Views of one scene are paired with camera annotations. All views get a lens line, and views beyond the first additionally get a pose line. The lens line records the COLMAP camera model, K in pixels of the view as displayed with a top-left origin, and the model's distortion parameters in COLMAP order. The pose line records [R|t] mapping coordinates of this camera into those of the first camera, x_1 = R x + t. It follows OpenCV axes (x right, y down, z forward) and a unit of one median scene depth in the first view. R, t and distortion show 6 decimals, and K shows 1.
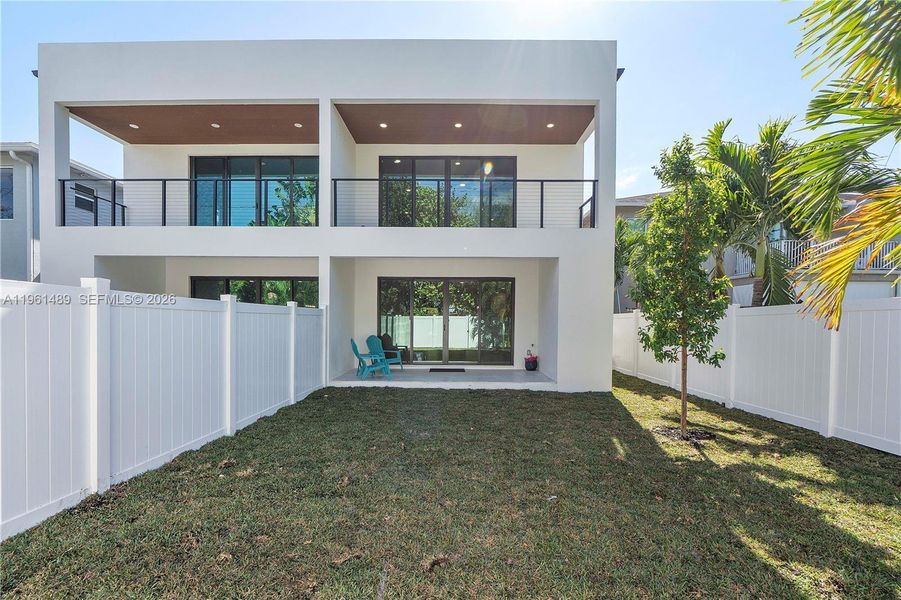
lens RADIAL K [[383.2, 0, 462.1], [0, 383.2, 326.0], [0, 0, 1]] dist [-0.005182, -0.000314]
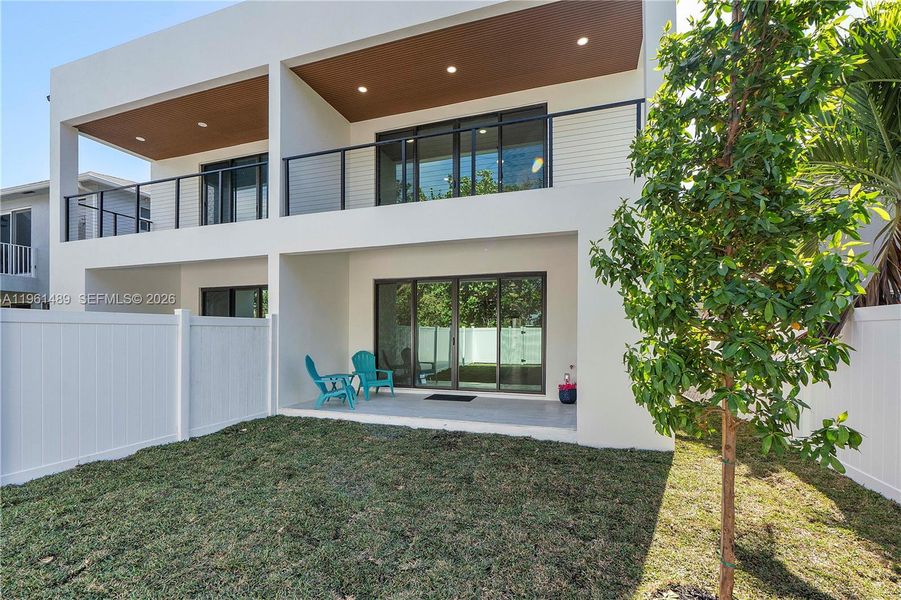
lens RADIAL K [[383.2, 0, 467.9], [0, 383.2, 332.0], [0, 0, 1]] dist [-0.005182, -0.000314]
pose [[0.951996, -0.006344, -0.306043, 0.254420], [0.001497, 0.999870, -0.016069, -0.001894], [0.306105, 0.014840, 0.951882, 0.321883]]
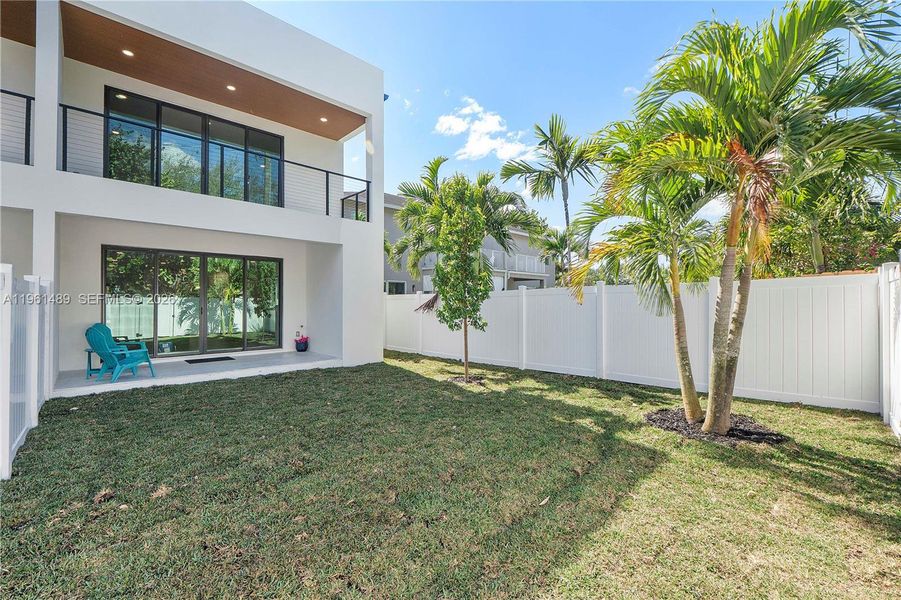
lens RADIAL K [[383.2, 0, 451.6], [0, 383.2, 299.2], [0, 0, 1]] dist [-0.005182, -0.000314]
pose [[0.718166, -0.001161, 0.695871, -0.277016], [0.016016, 0.999761, -0.014861, -0.000130], [-0.695688, 0.021818, 0.718013, -0.004793]]
